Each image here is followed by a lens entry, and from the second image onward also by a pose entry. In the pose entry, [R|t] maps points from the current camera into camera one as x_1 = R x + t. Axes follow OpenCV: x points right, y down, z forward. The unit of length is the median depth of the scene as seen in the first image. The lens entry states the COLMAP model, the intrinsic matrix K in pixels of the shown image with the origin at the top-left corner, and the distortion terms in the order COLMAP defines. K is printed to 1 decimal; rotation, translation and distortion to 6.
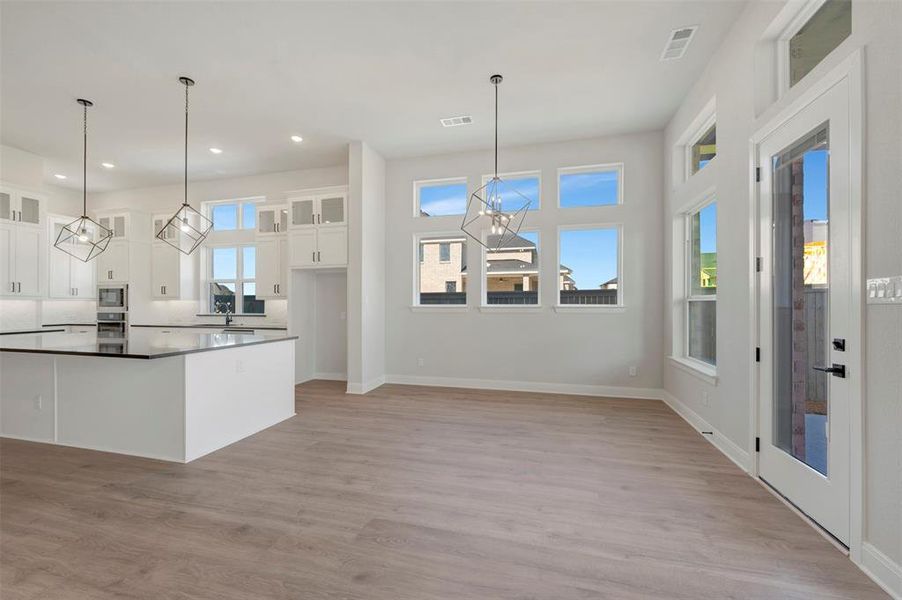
lens RADIAL K [[357.3, 0, 455.3], [0, 357.3, 302.6], [0, 0, 1]] dist [0.000392, -0.000238]
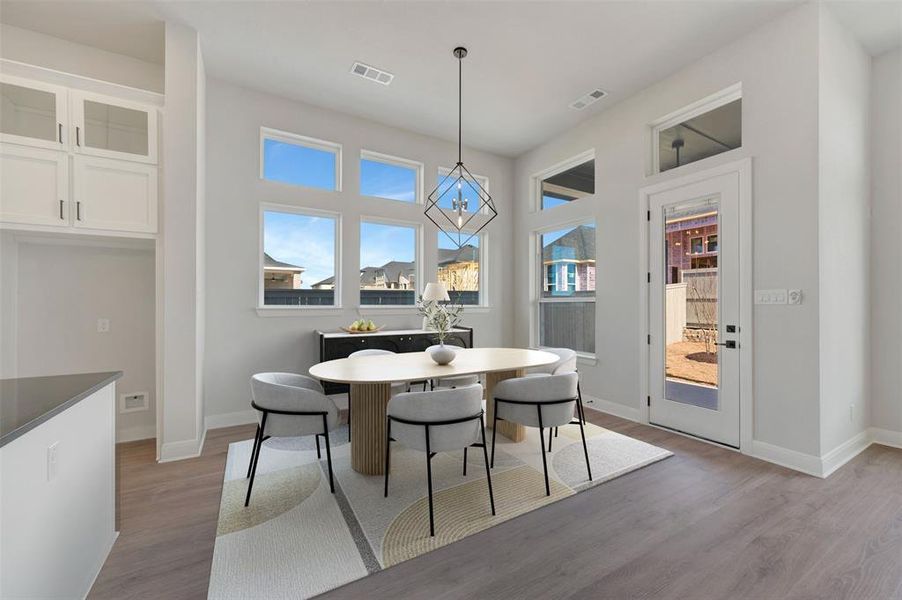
lens RADIAL K [[357.3, 0, 456.8], [0, 357.3, 304.3], [0, 0, 1]] dist [0.000392, -0.000238]
pose [[0.703943, 0.000806, 0.710256, -0.343929], [-0.002817, 0.999995, 0.001658, 0.001205], [-0.710251, -0.003168, 0.703942, 0.246830]]
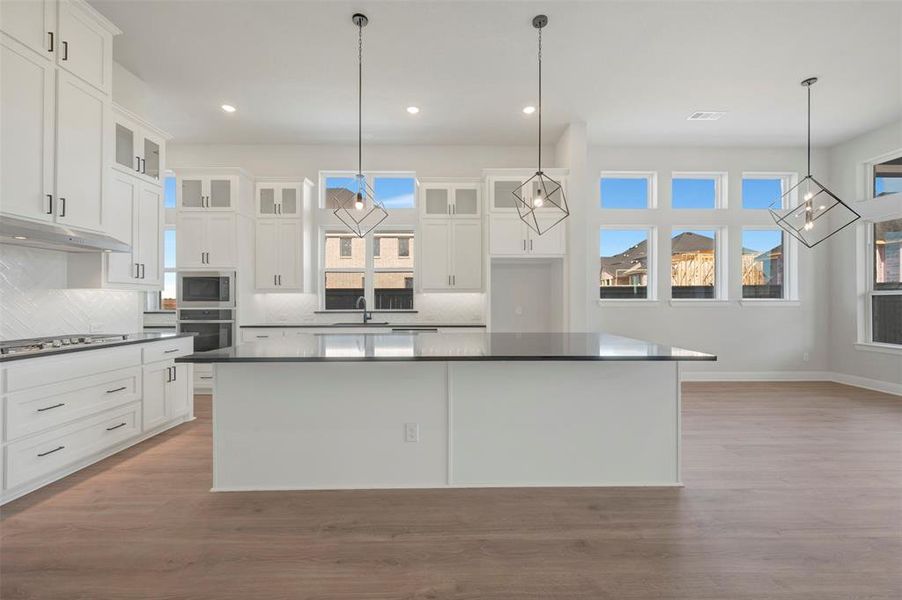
lens RADIAL K [[357.3, 0, 456.0], [0, 357.3, 300.1], [0, 0, 1]] dist [0.000392, -0.000238]
pose [[0.963822, 0.001218, 0.266545, -0.760966], [-0.001259, 0.999999, -0.000017, 0.009767], [-0.266545, -0.000319, 0.963822, 0.175429]]
